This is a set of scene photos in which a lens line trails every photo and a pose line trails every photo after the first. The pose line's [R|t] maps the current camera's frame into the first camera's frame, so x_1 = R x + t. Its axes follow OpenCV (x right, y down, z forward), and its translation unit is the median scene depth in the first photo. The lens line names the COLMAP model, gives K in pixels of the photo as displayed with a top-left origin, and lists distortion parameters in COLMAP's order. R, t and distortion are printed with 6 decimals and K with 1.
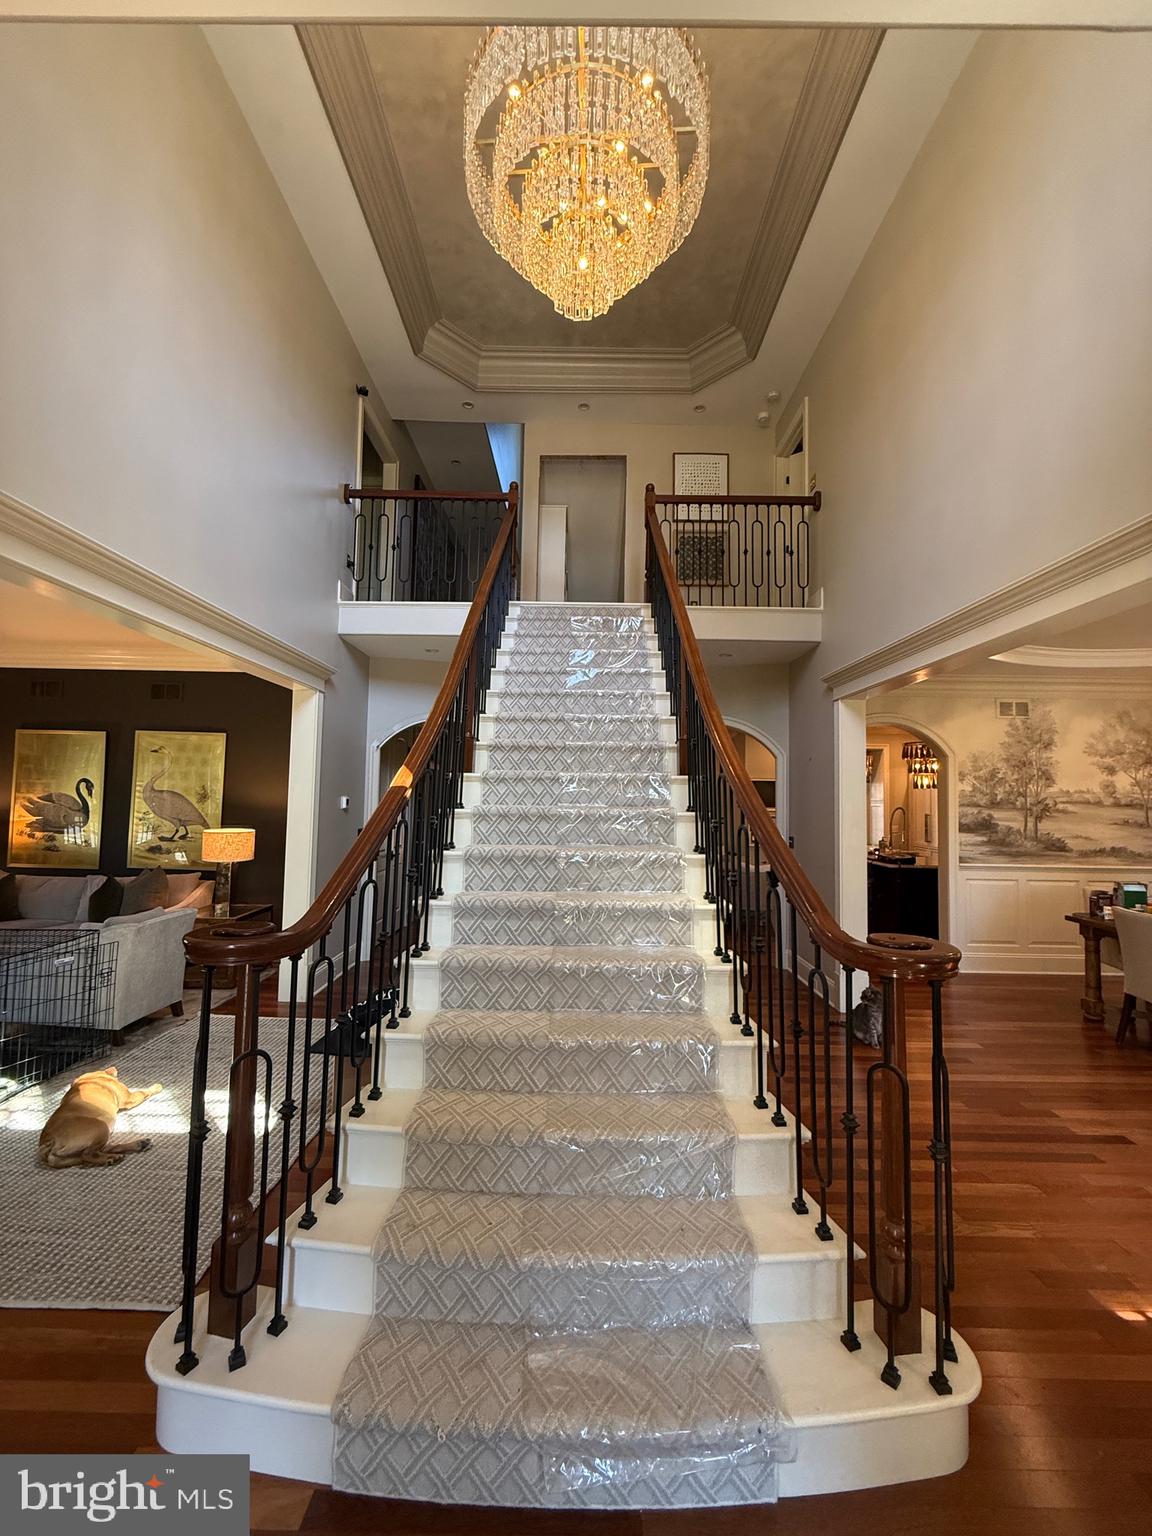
lens RADIAL K [[619.7, 0, 572.1], [0, 619.7, 761.5], [0, 0, 1]] dist [-0.003625, -0.000090]
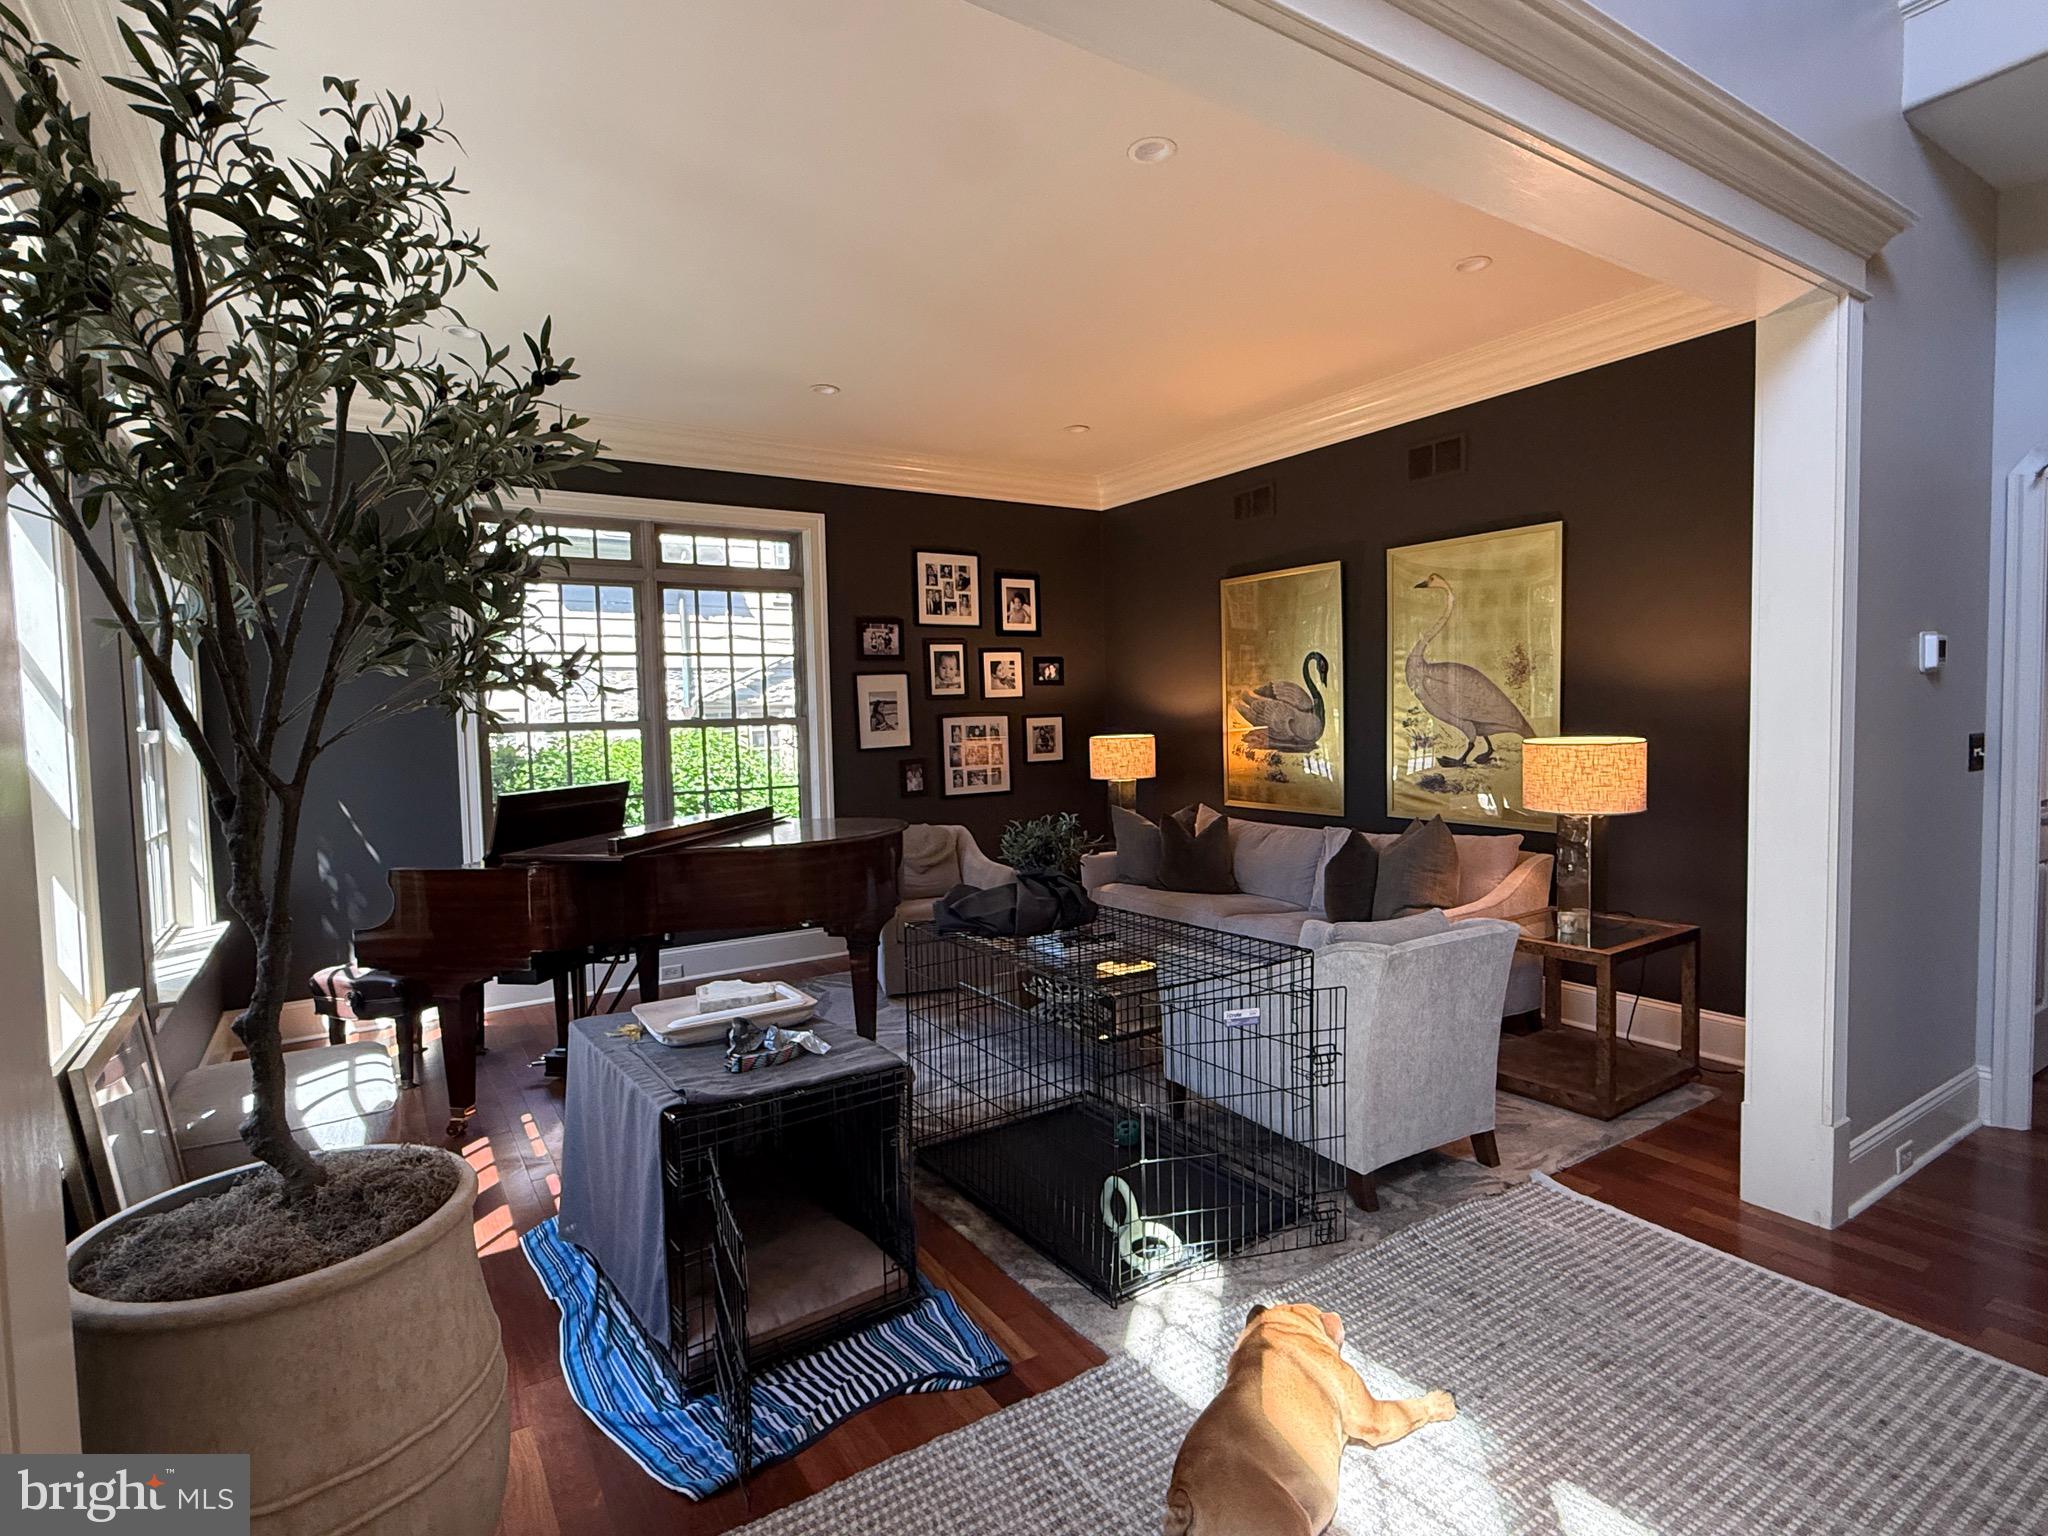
lens RADIAL K [[1100.1, 0, 1017.5], [0, 1100.1, 770.1], [0, 0, 1]] dist [0.002617, -0.000673]
pose [[0.569616, 0.015210, -0.821770, -0.149835], [0.082071, 0.993779, 0.075281, 0.041569], [0.817803, -0.110325, 0.564824, 0.248647]]
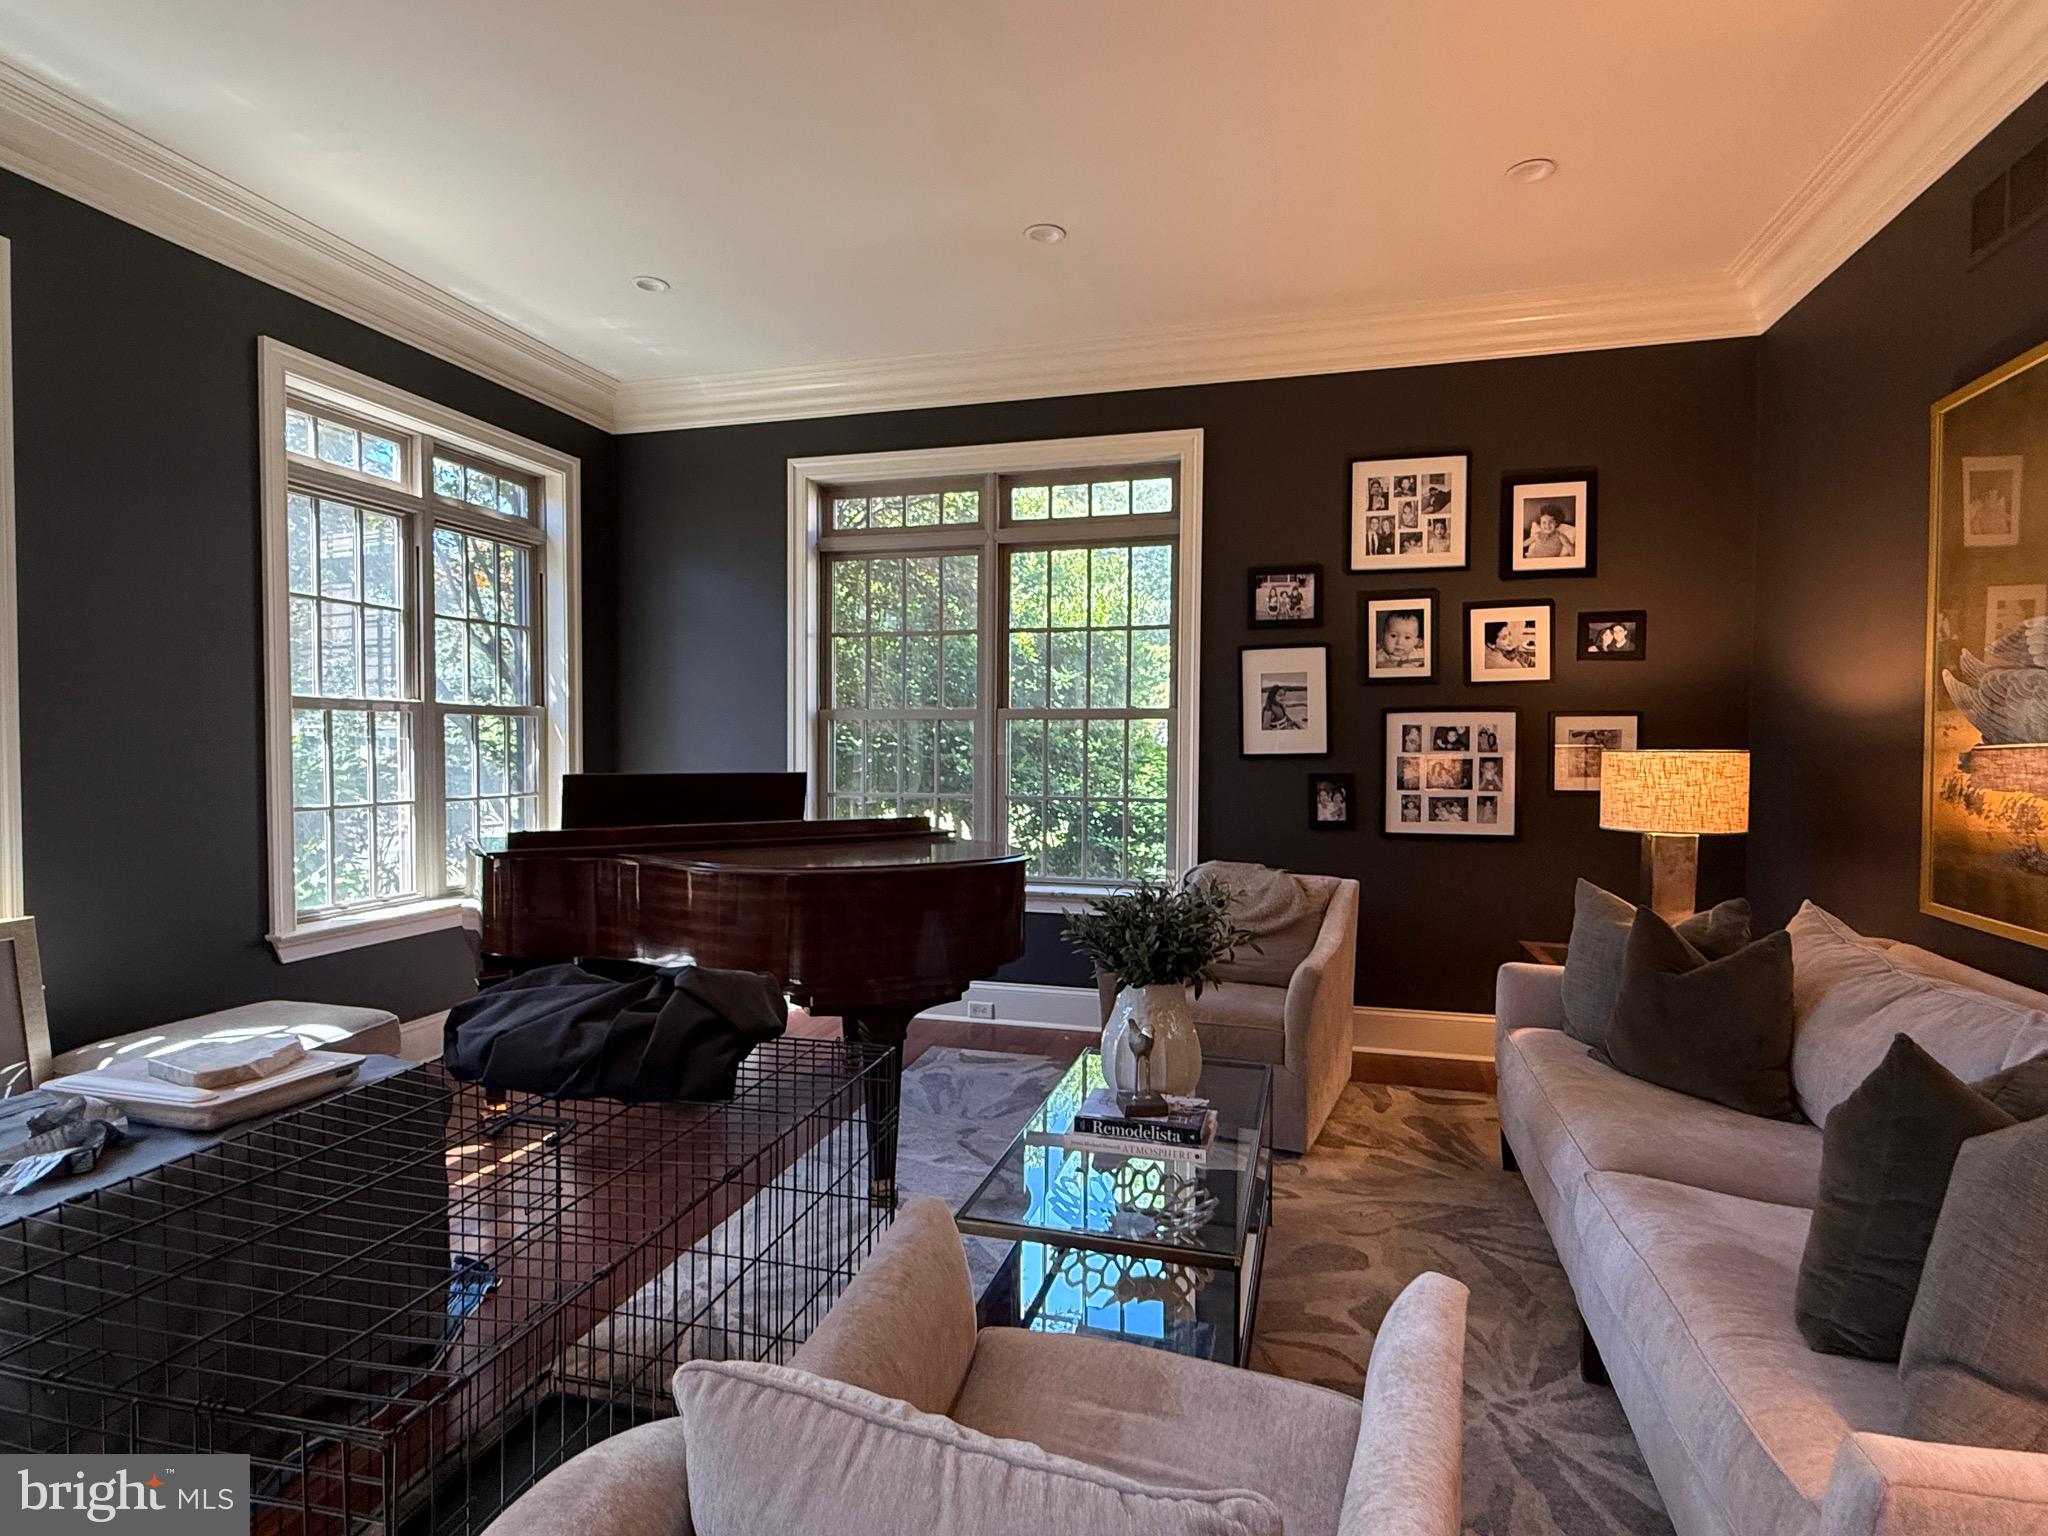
lens RADIAL K [[1038.7, 0, 1027.3], [0, 1038.7, 777.0], [0, 0, 1]] dist [-0.001774, -0.000557]
pose [[-0.261234, 0.015724, -0.965148, -0.430634], [0.049754, 0.998758, 0.002804, 0.104915], [0.963992, -0.047287, -0.261691, 0.866249]]
